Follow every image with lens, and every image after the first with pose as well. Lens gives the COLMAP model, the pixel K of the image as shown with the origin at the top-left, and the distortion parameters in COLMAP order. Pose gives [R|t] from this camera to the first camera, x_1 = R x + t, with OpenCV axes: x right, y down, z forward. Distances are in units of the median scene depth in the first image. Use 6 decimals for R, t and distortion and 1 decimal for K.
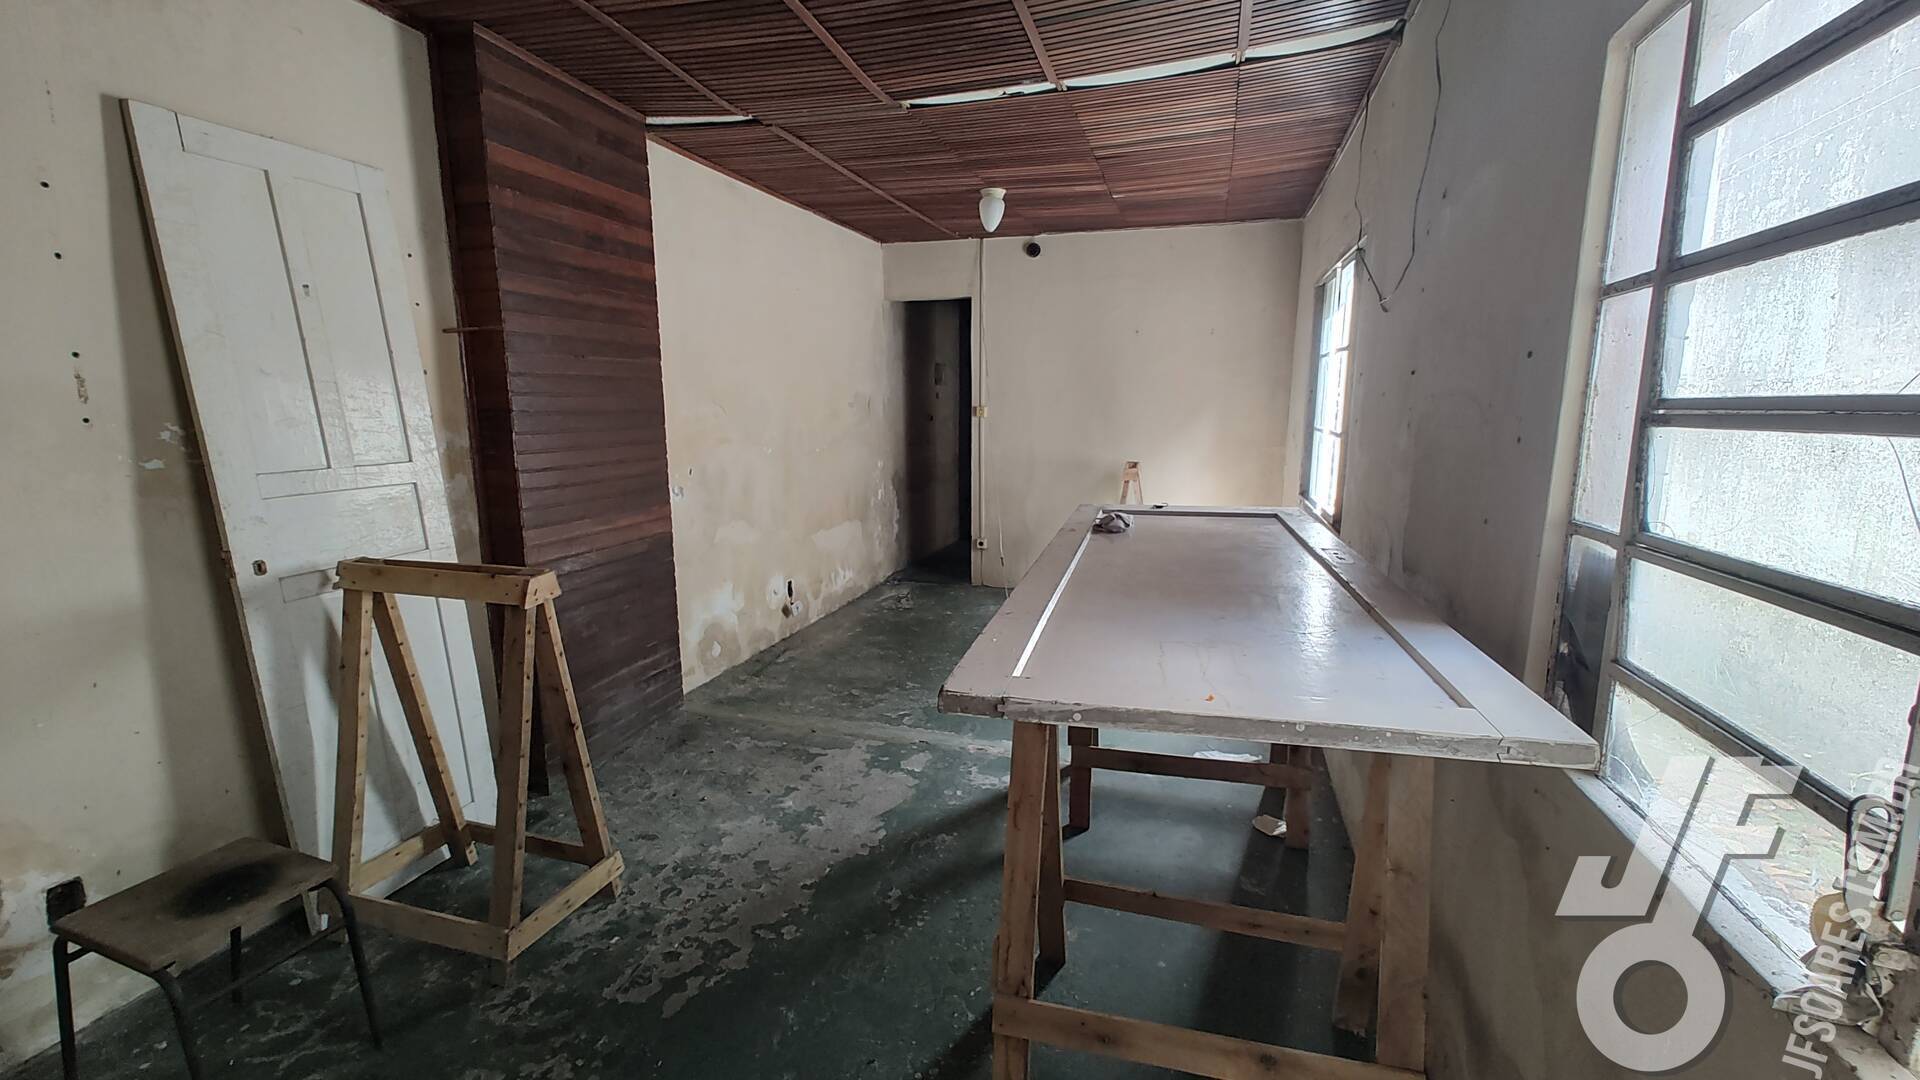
lens RADIAL K [[793.7, 0, 961.0], [0, 793.7, 538.5], [0, 0, 1]] dist [0.001539, -0.001512]
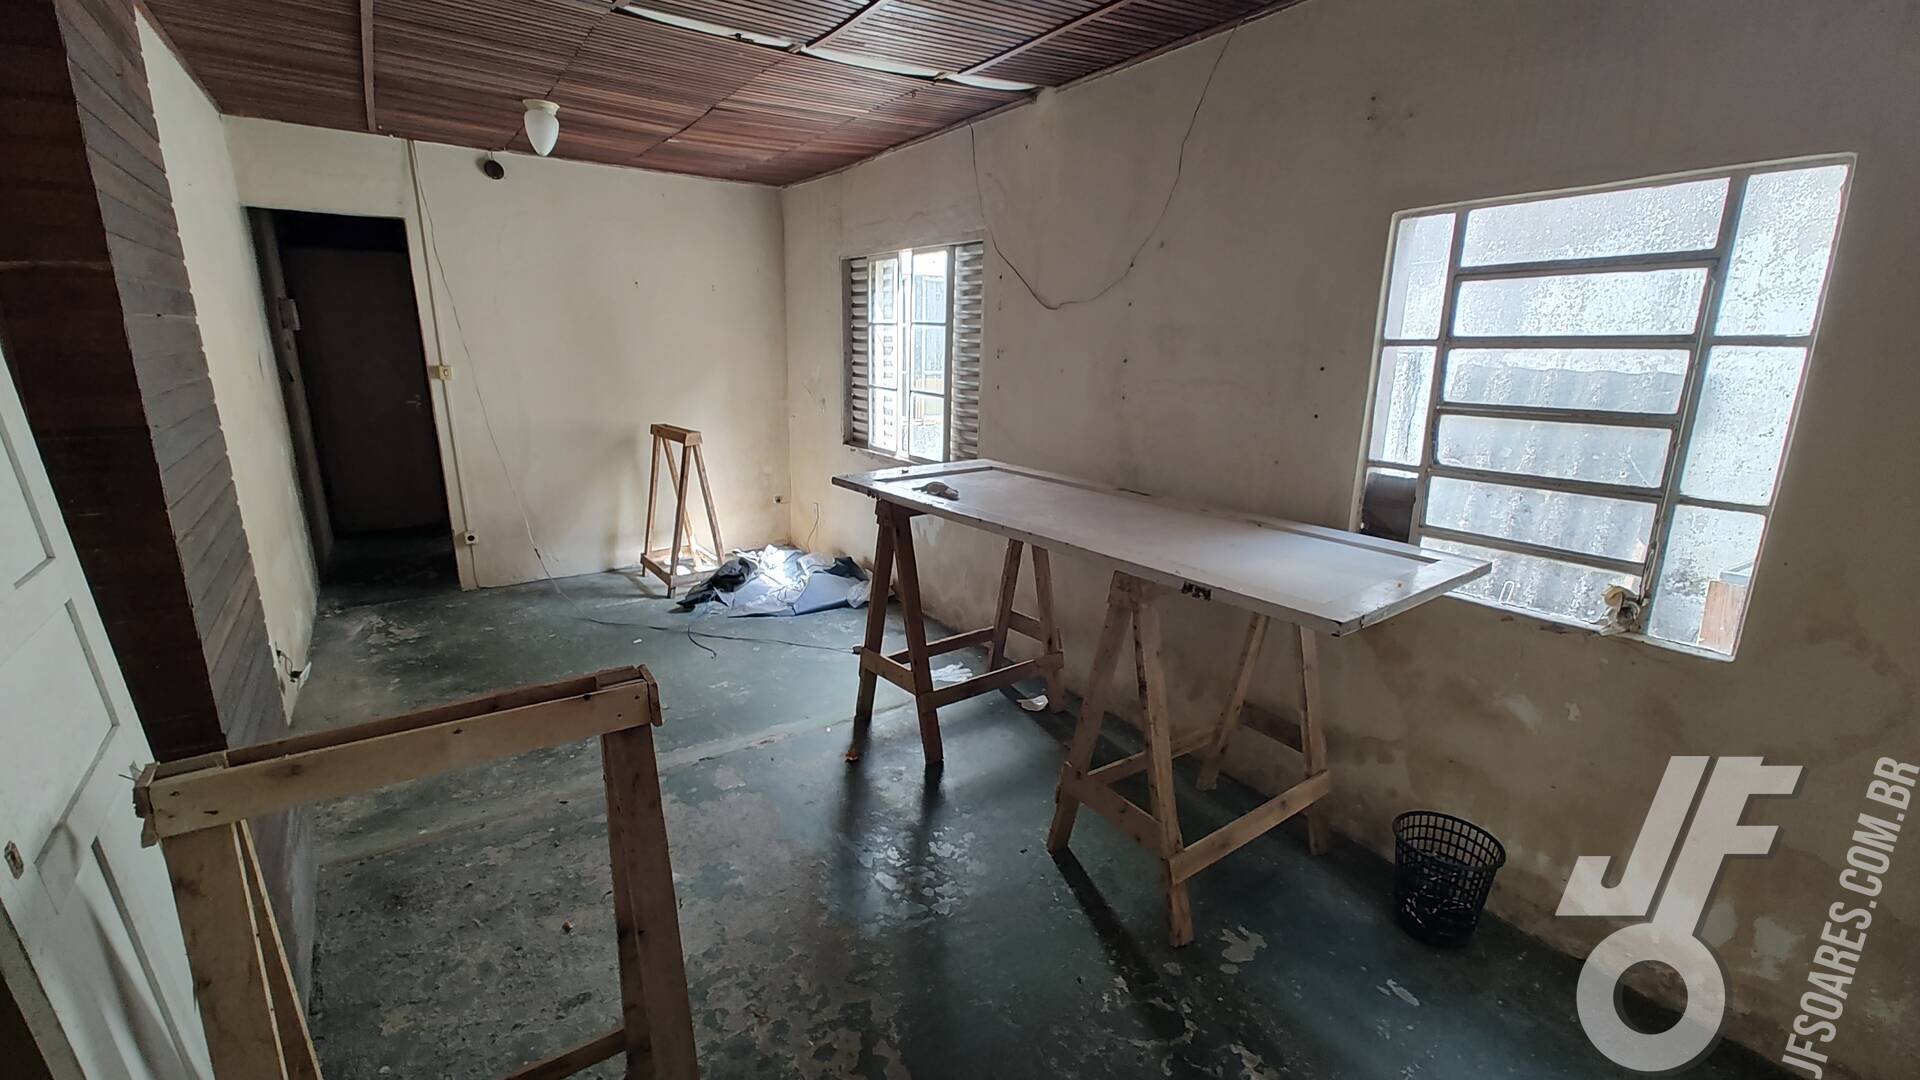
lens RADIAL K [[793.7, 0, 951.9], [0, 793.7, 542.5], [0, 0, 1]] dist [0.001539, -0.001512]
pose [[0.623248, -0.181165, 0.760750, -0.450604], [0.115897, 0.983452, 0.139250, -0.069370], [-0.773388, 0.001382, 0.633931, 0.182554]]
